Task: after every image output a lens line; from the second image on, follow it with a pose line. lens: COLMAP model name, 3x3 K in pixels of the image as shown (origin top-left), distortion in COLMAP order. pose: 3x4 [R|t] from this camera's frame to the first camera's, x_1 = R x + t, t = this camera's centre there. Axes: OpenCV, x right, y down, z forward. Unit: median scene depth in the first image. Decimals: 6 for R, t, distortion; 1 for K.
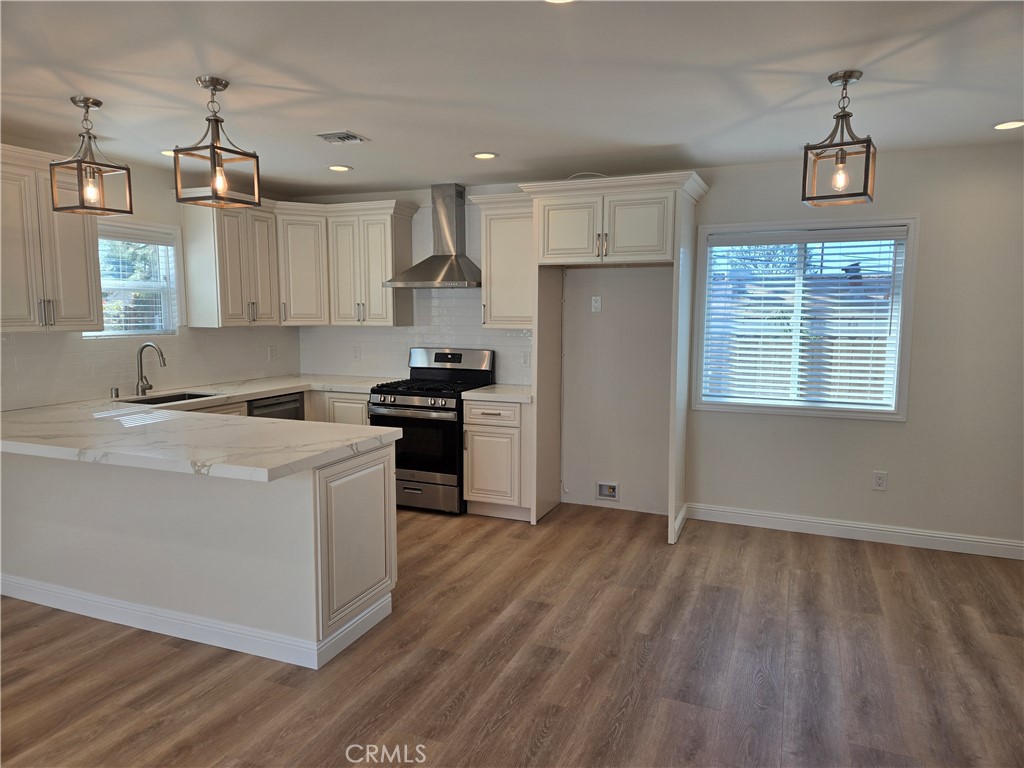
lens RADIAL K [[675.7, 0, 507.1], [0, 675.7, 384.1], [0, 0, 1]] dist [0.055184, -0.016370]
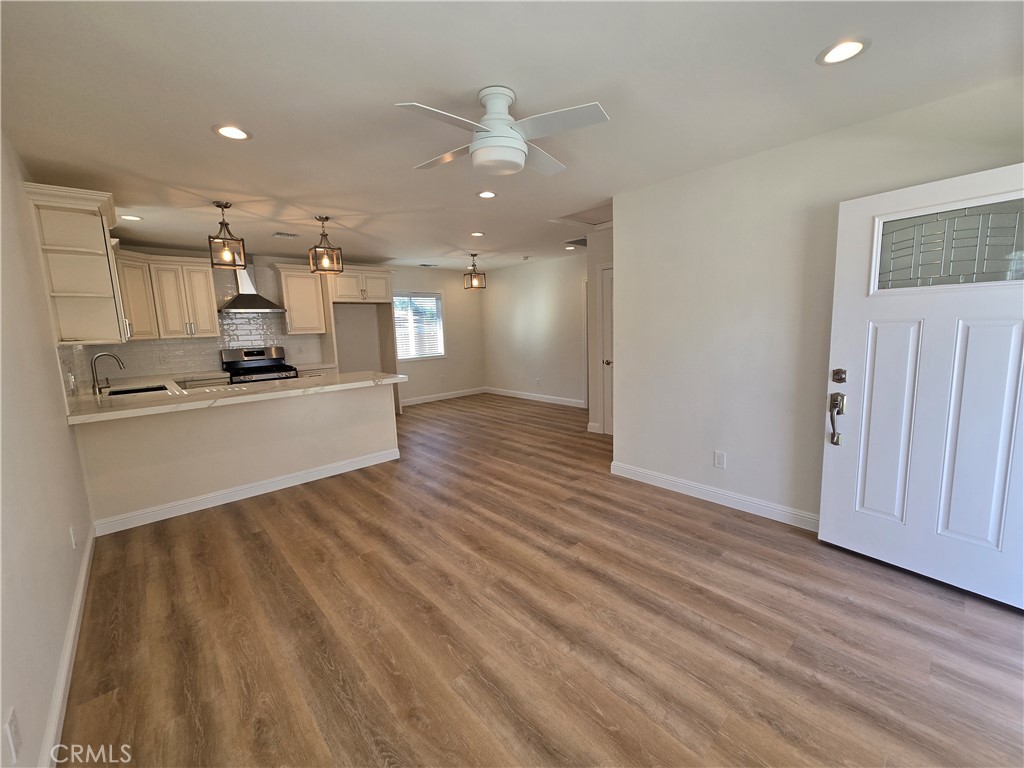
lens RADIAL K [[416.2, 0, 520.9], [0, 416.2, 382.0], [0, 0, 1]] dist [0.001512, -0.000070]
pose [[0.405747, -0.143038, 0.902723, -0.893755], [0.137752, 0.985966, 0.094313, 0.029374], [-0.903545, 0.086084, 0.419756, -0.061188]]
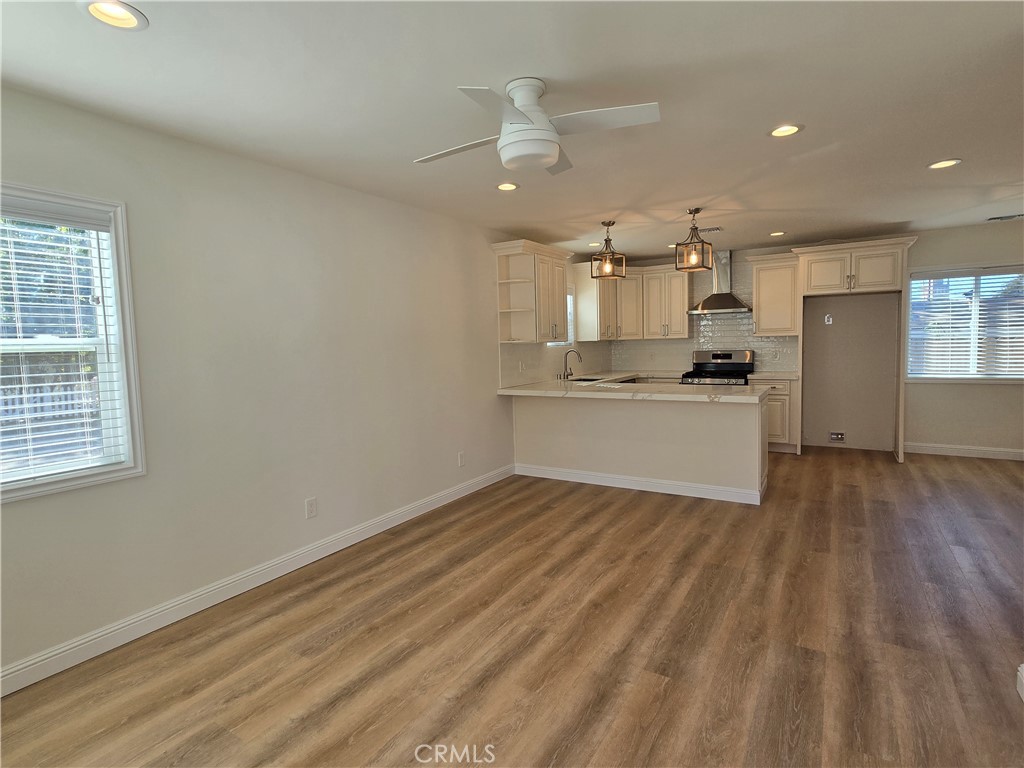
lens RADIAL K [[521.2, 0, 519.0], [0, 521.2, 380.9], [0, 0, 1]] dist [-0.000845, 0.000890]
pose [[0.989532, -0.018632, -0.143103, -0.445485], [0.013186, 0.999156, -0.038910, 0.069908], [0.143708, 0.036616, 0.988943, -0.343412]]
